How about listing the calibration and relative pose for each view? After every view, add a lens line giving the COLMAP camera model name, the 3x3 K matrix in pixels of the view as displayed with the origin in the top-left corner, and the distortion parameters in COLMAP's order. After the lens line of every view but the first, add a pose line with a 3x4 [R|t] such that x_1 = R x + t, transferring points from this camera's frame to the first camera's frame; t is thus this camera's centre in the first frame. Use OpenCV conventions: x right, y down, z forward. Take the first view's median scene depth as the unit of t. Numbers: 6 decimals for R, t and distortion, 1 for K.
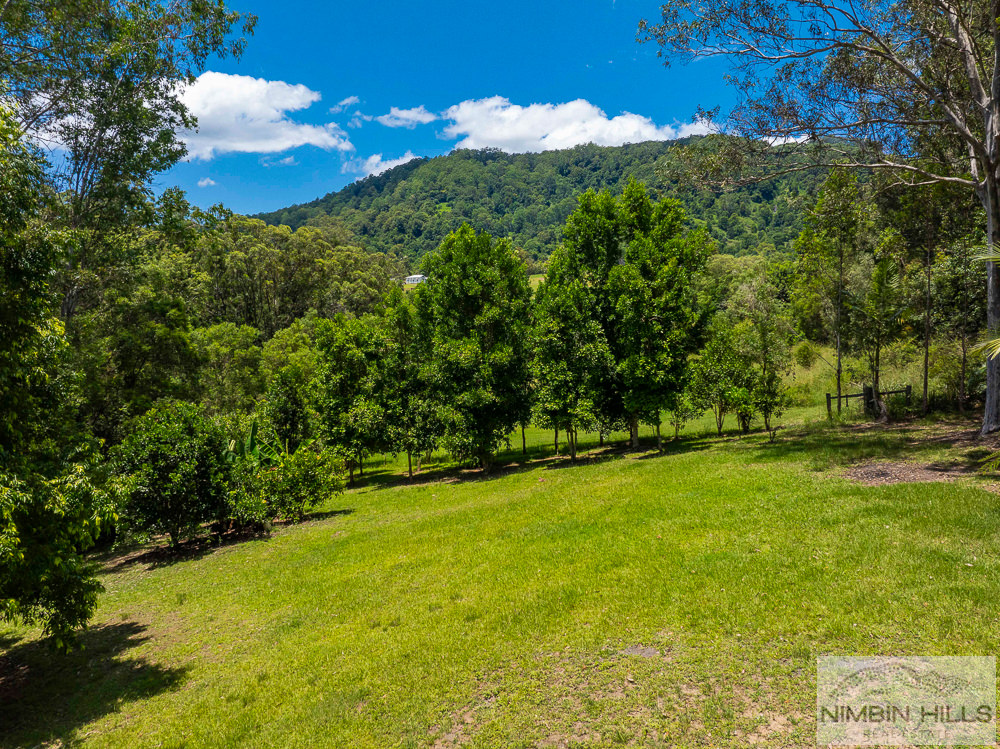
lens RADIAL K [[709.3, 0, 500.0], [0, 709.3, 374.5], [0, 0, 1]] dist [-0.035686, 0.001130]
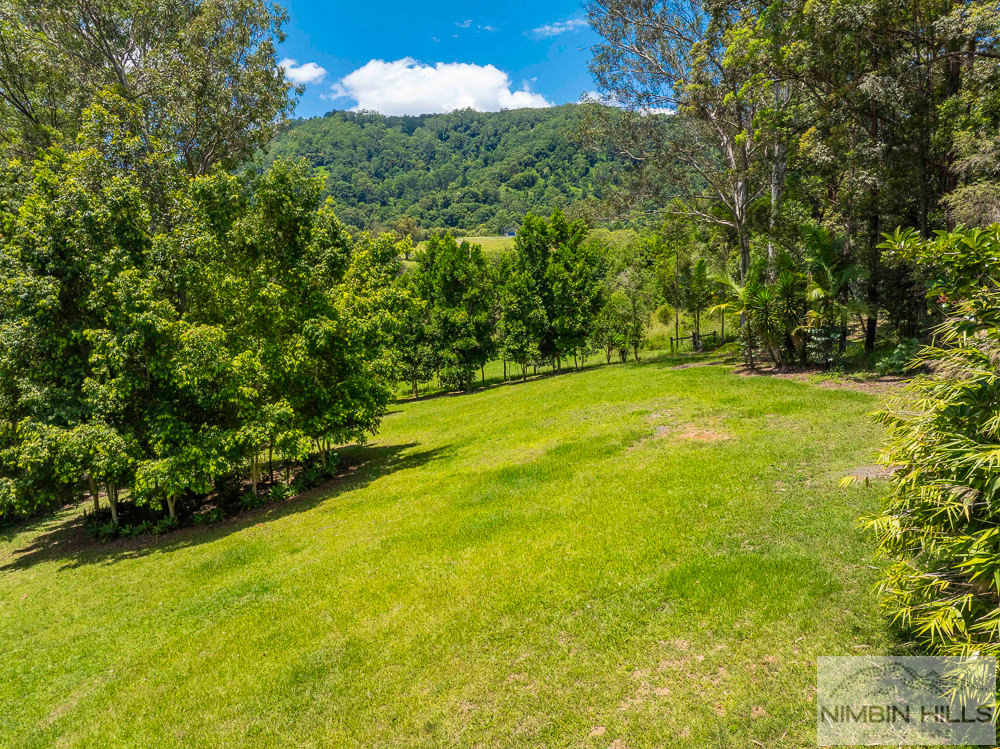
lens RADIAL K [[709.3, 0, 500.0], [0, 709.3, 374.5], [0, 0, 1]] dist [-0.035686, 0.001130]
pose [[0.985764, -0.029343, 0.165557, -0.211005], [0.021205, 0.998488, 0.050714, 0.020631], [-0.166794, -0.046482, 0.984895, -0.578196]]
